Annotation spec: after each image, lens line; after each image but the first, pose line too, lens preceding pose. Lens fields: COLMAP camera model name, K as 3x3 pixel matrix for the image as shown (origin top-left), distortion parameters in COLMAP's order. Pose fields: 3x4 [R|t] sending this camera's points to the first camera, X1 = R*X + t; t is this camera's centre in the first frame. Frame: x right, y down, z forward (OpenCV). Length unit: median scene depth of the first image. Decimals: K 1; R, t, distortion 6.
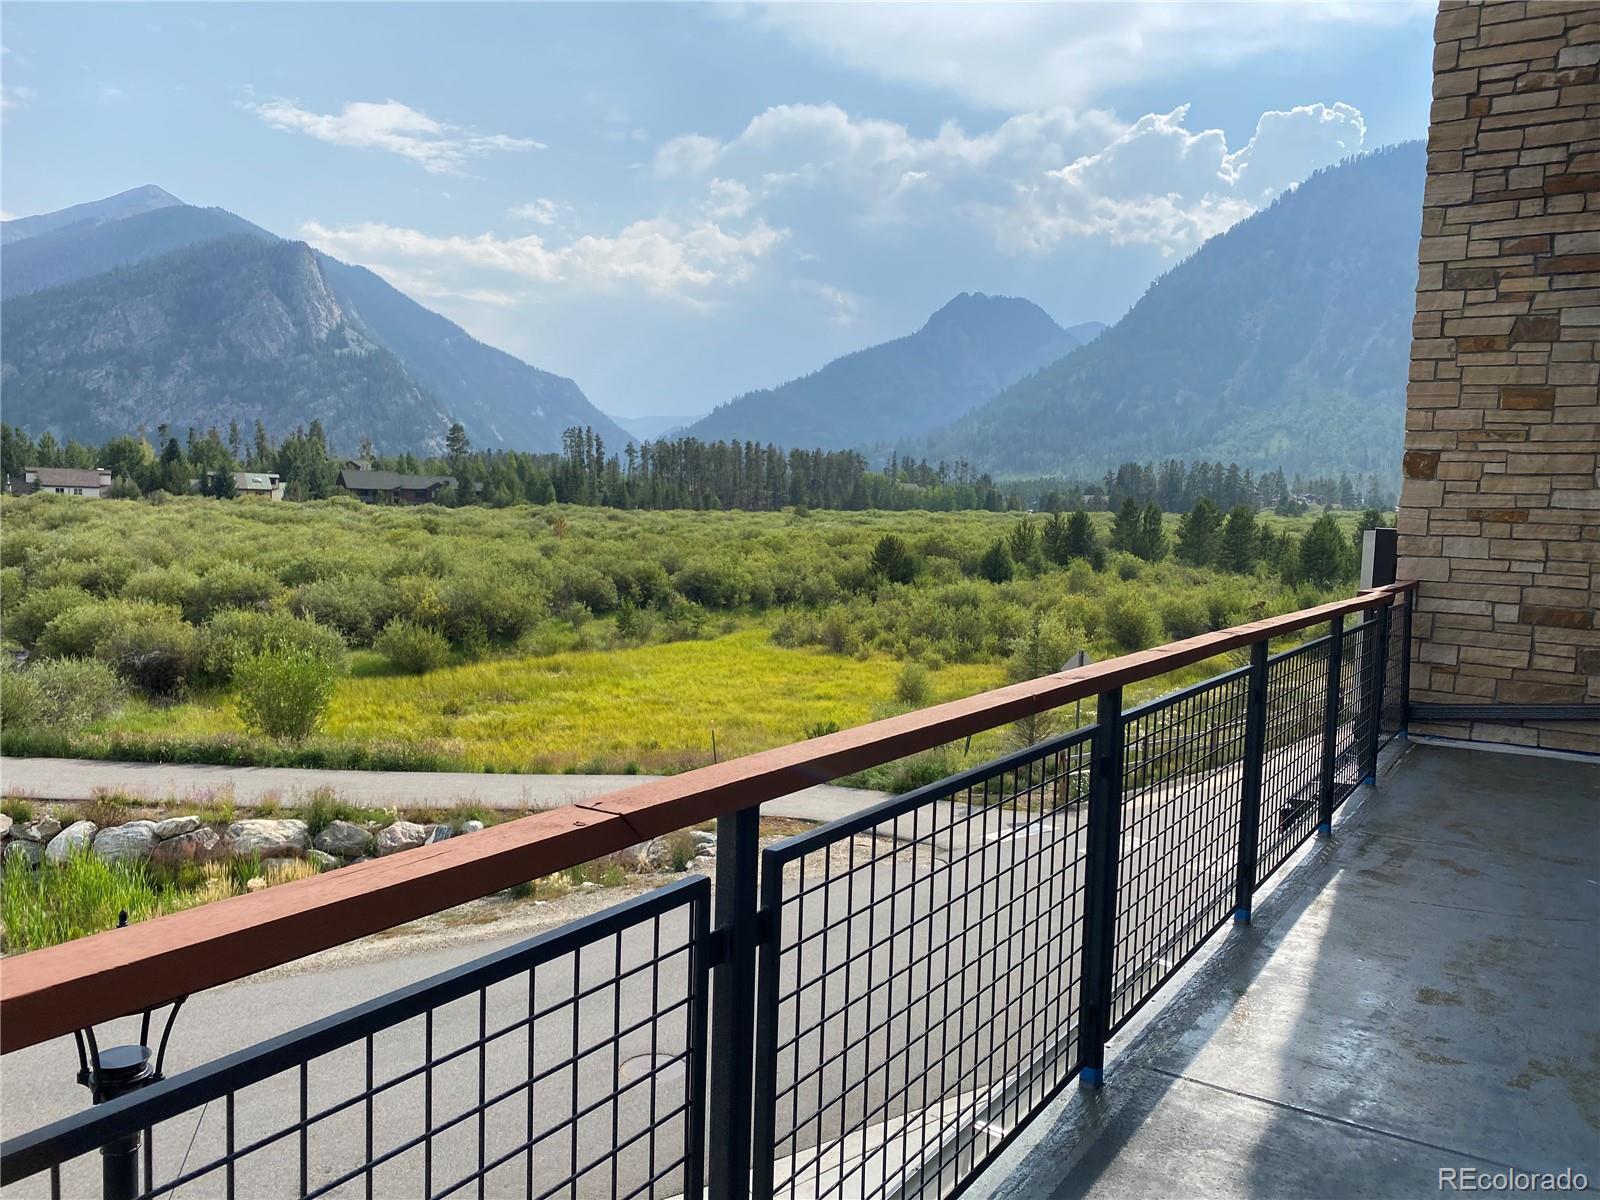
lens RADIAL K [[1243.5, 0, 790.3], [0, 1243.5, 603.8], [0, 0, 1]] dist [0.015047, -0.001930]
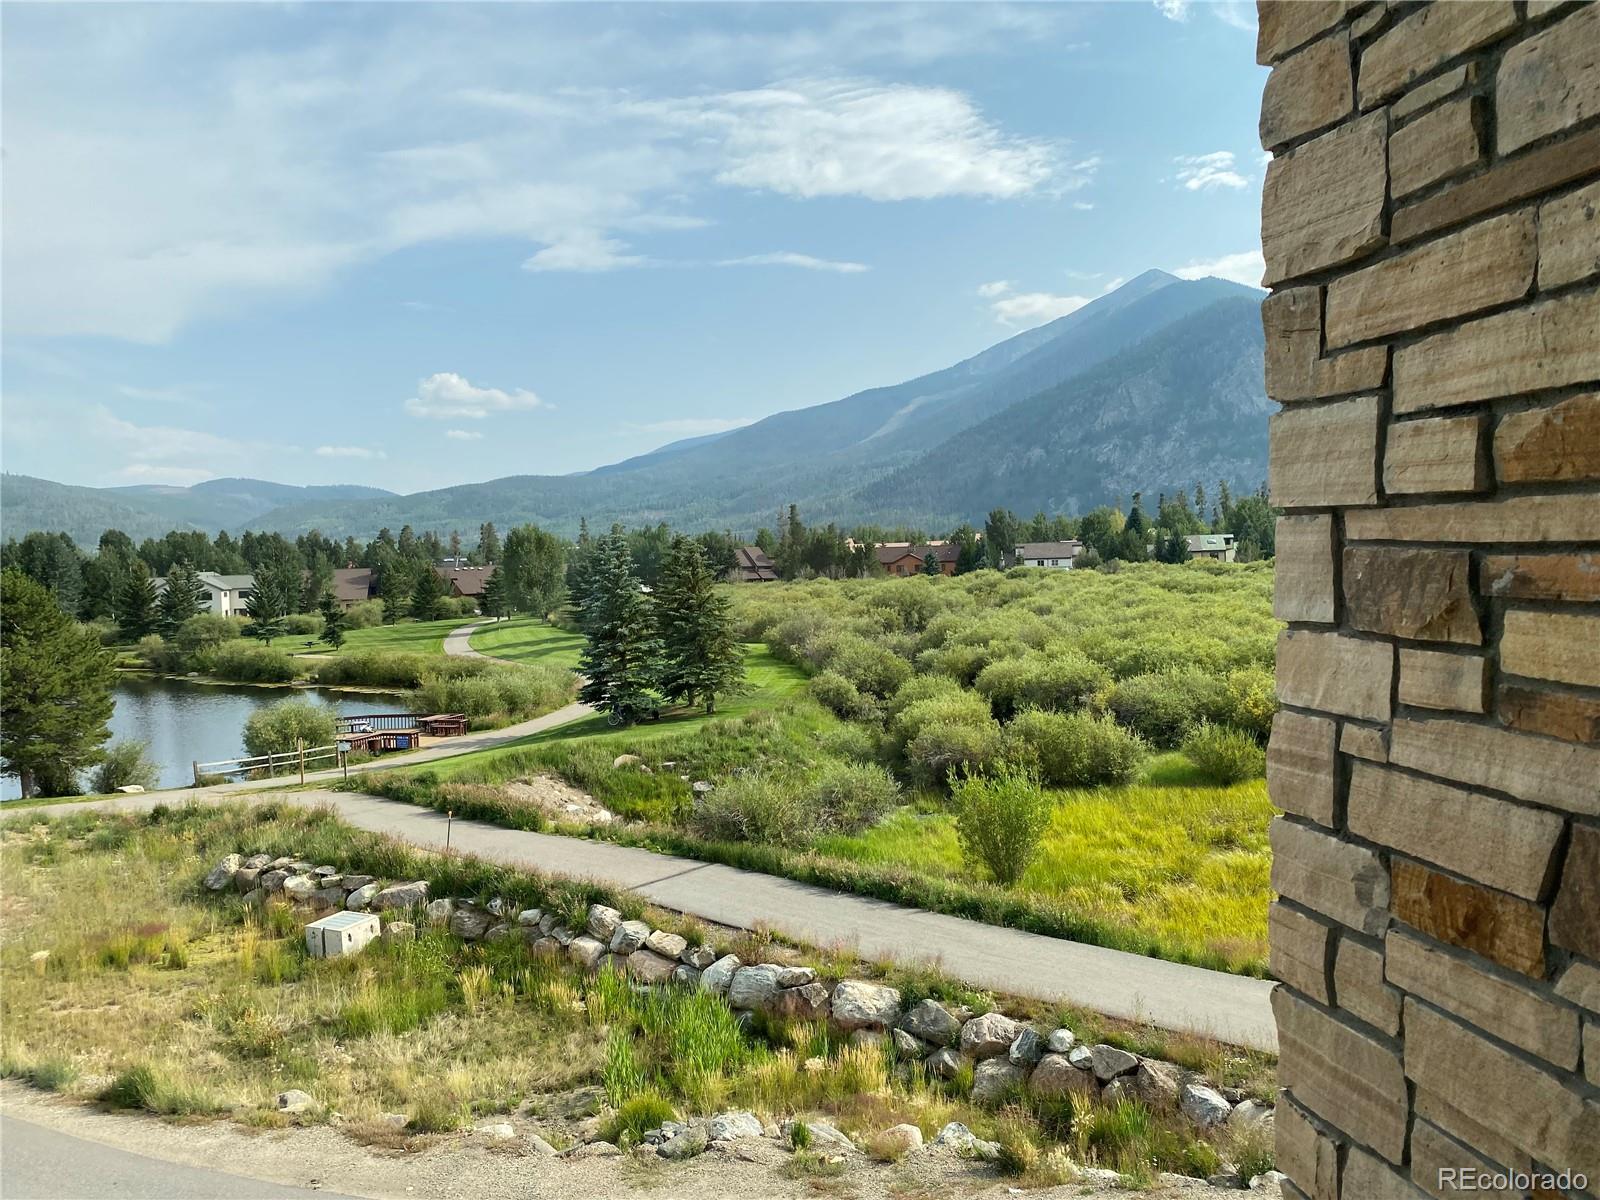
lens RADIAL K [[1243.5, 0, 790.3], [0, 1243.5, 603.8], [0, 0, 1]] dist [0.015047, -0.001930]
pose [[0.726601, -0.026600, -0.686544, 0.100074], [-0.000593, 0.999226, -0.039342, -0.040638], [0.687059, 0.028993, 0.726023, 0.125683]]
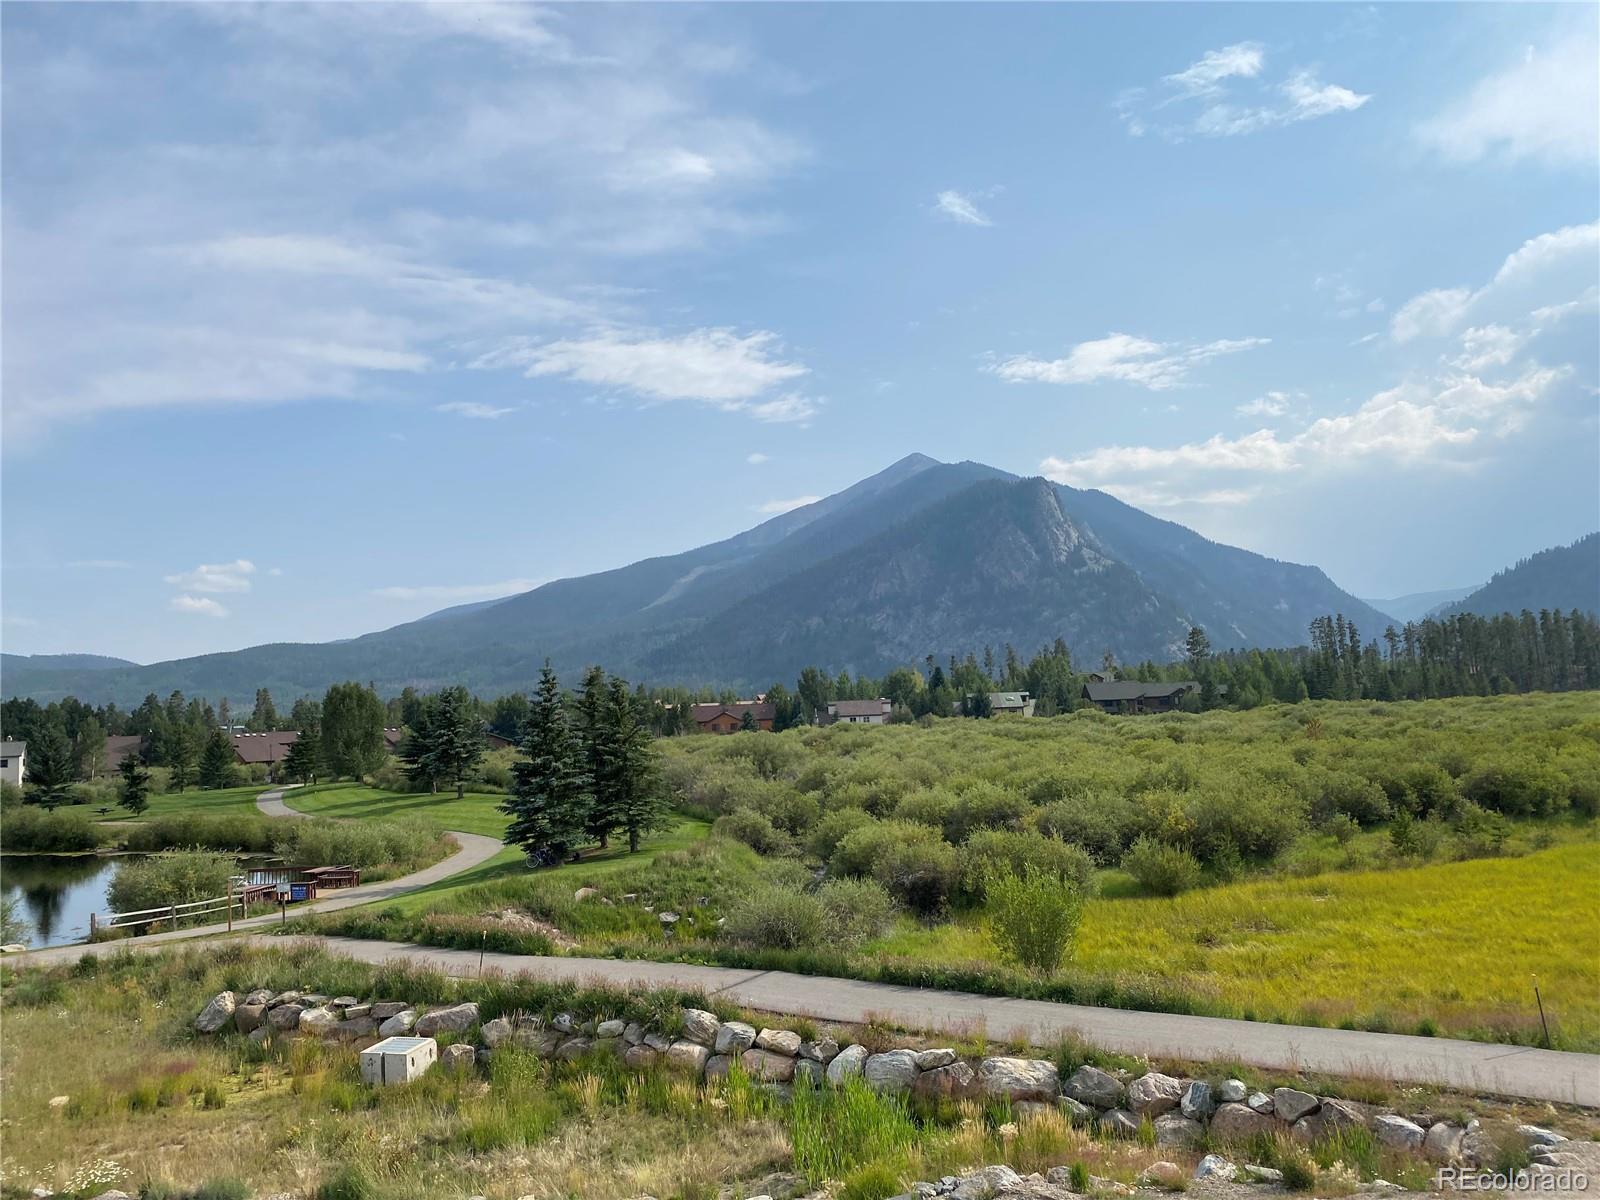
lens RADIAL K [[1243.5, 0, 790.3], [0, 1243.5, 603.8], [0, 0, 1]] dist [0.015047, -0.001930]
pose [[0.834653, -0.113190, -0.539020, -0.000354], [0.022973, 0.984958, -0.171260, -0.007308], [0.550297, 0.130559, 0.824698, 0.024009]]
